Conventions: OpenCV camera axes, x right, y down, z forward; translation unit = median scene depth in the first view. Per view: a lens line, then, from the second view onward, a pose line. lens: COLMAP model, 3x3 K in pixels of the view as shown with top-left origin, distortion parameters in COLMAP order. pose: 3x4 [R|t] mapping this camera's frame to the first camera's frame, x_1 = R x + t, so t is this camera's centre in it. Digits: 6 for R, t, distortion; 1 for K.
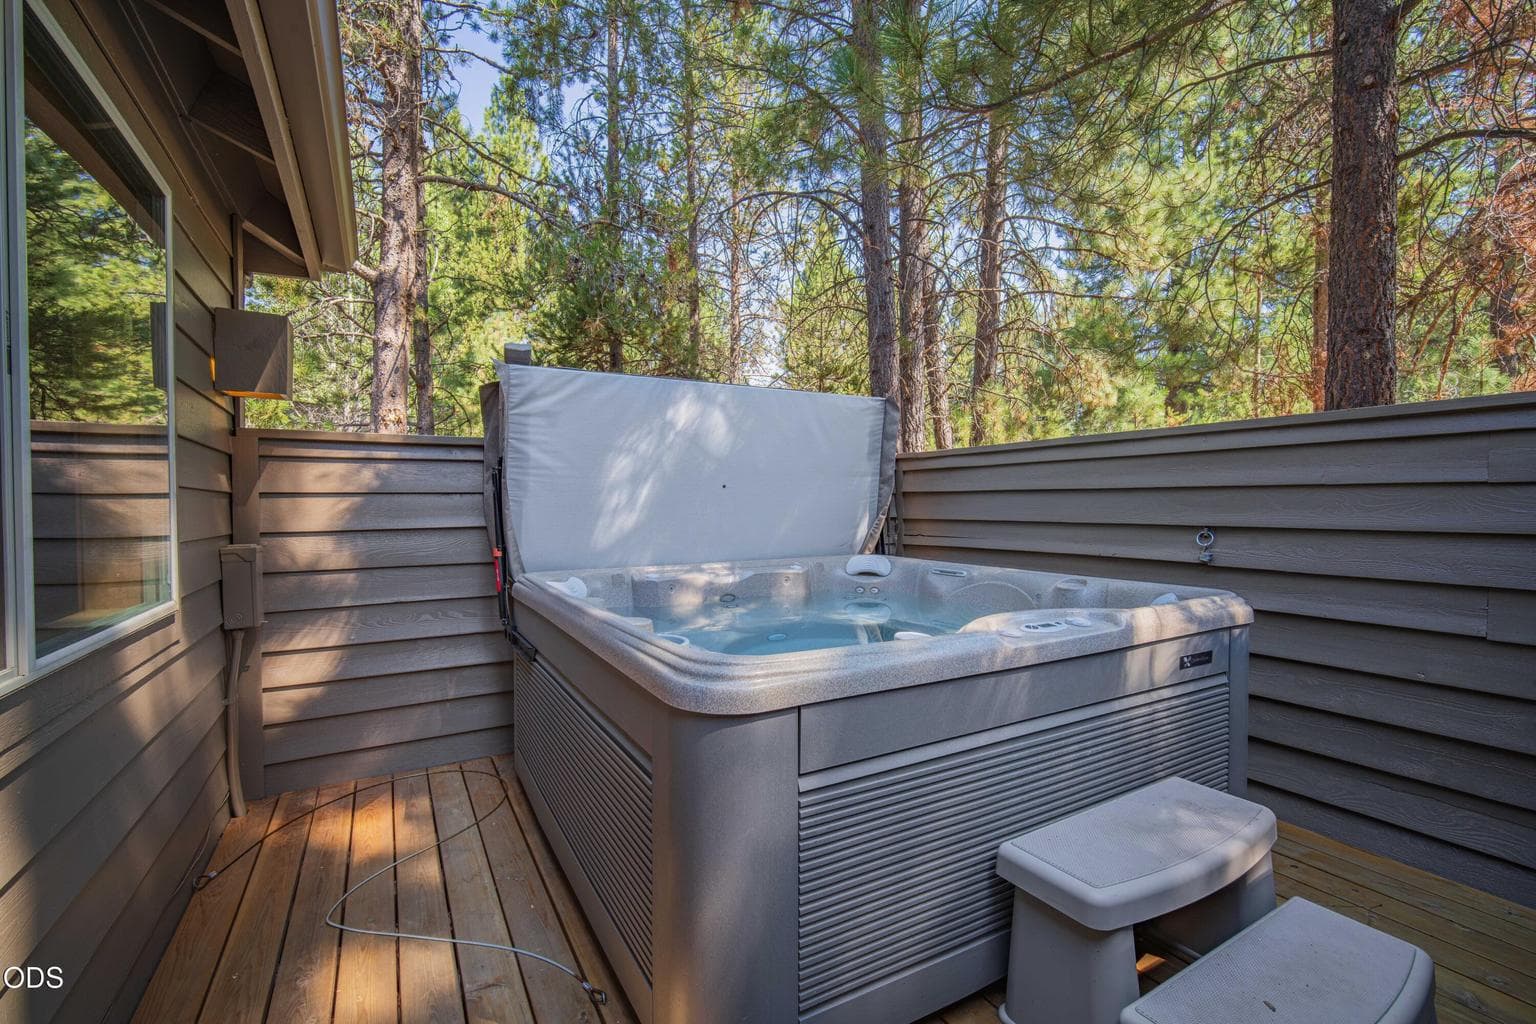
lens RADIAL K [[666.6, 0, 765.4], [0, 666.6, 512.3], [0, 0, 1]] dist [-0.000060, 0.000204]
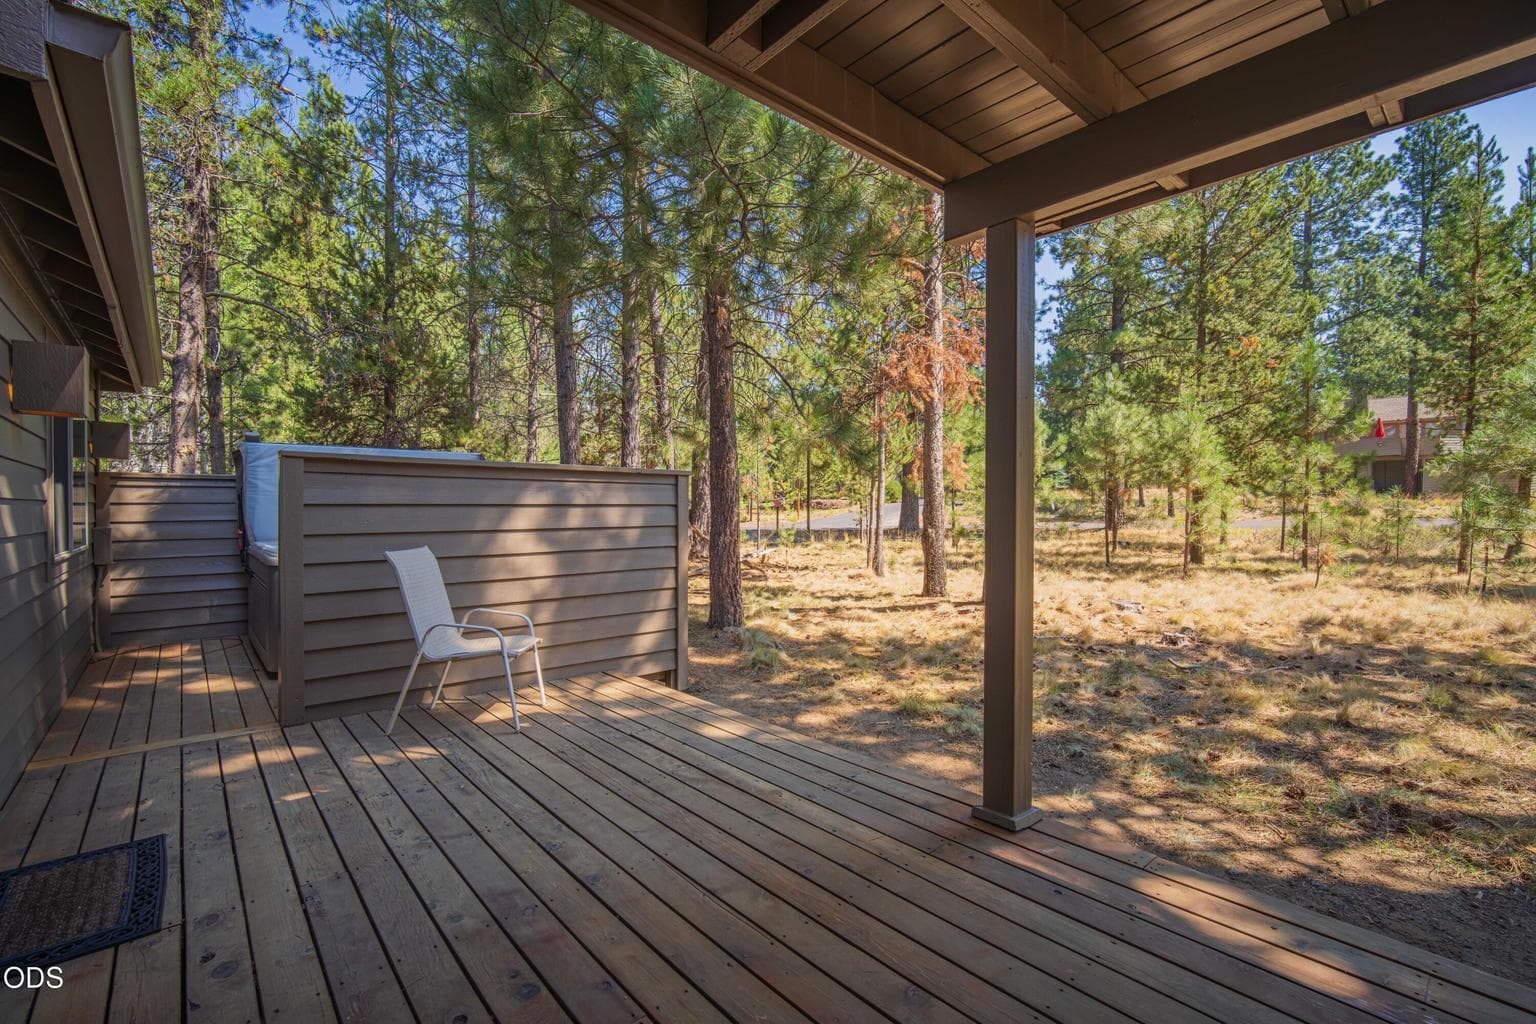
lens RADIAL K [[666.6, 0, 766.3], [0, 666.6, 508.7], [0, 0, 1]] dist [-0.000060, 0.000204]
pose [[0.979570, 0.001236, 0.201100, 0.431671], [0.001211, 0.999927, -0.012040, 0.008490], [-0.201100, 0.012038, 0.979497, -0.751210]]
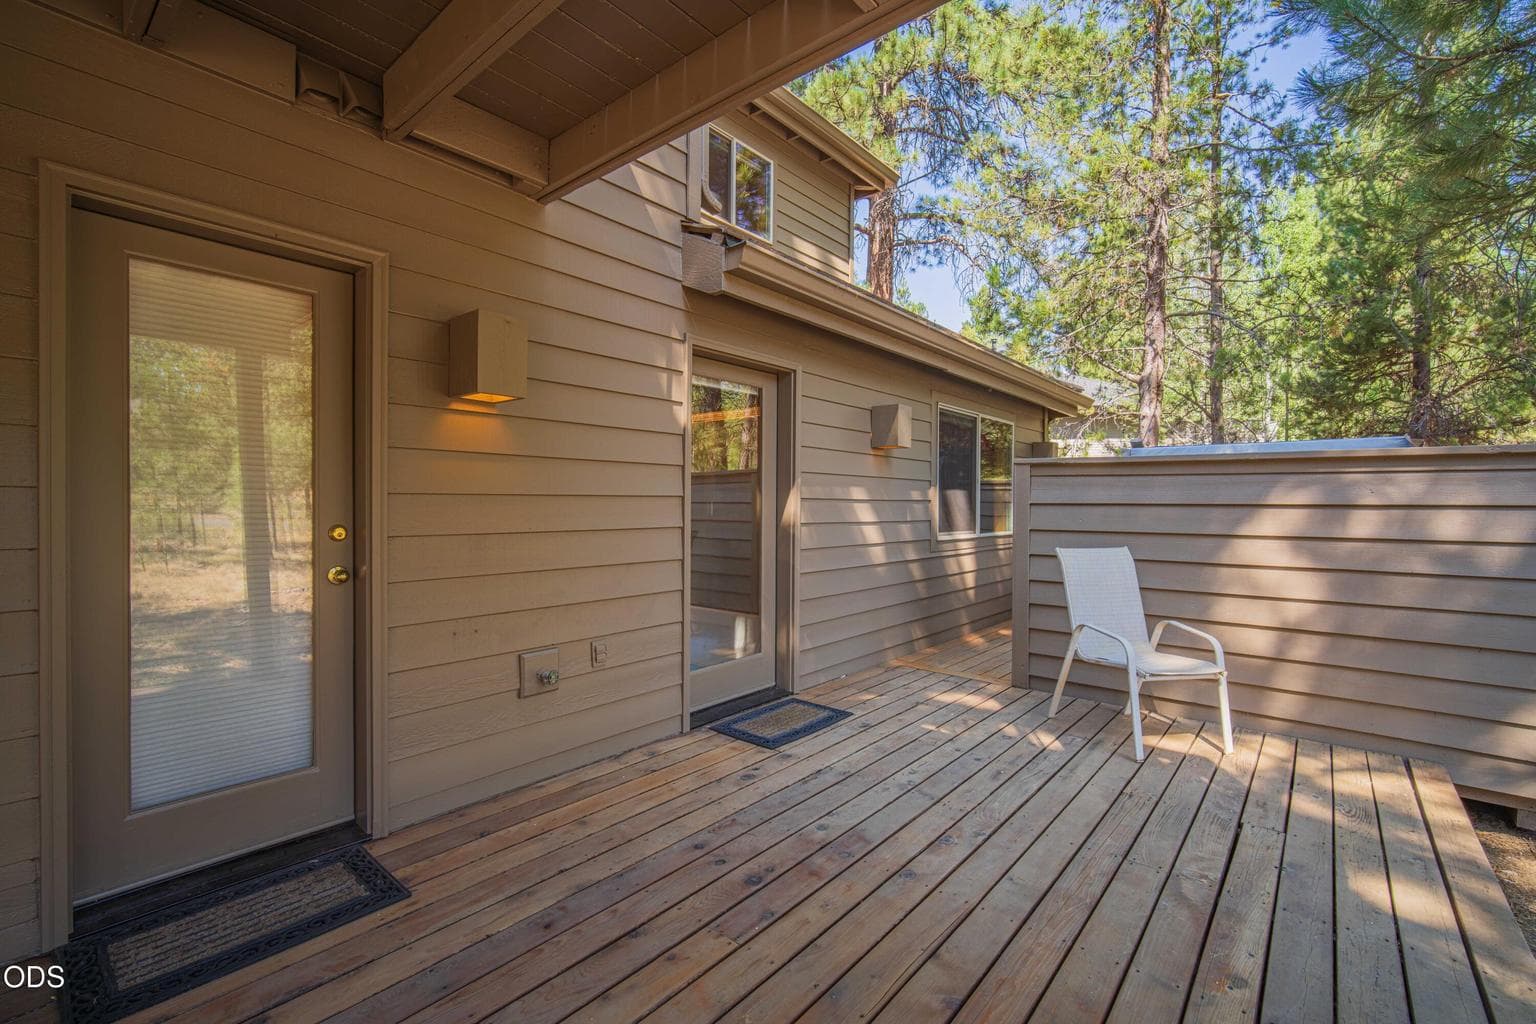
lens RADIAL K [[666.6, 0, 765.8], [0, 666.6, 505.2], [0, 0, 1]] dist [-0.000060, 0.000204]
pose [[0.361583, 0.009156, -0.932295, 0.729480], [-0.020573, 0.999787, 0.001840, 0.002325], [0.932113, 0.018515, 0.361694, -0.583374]]
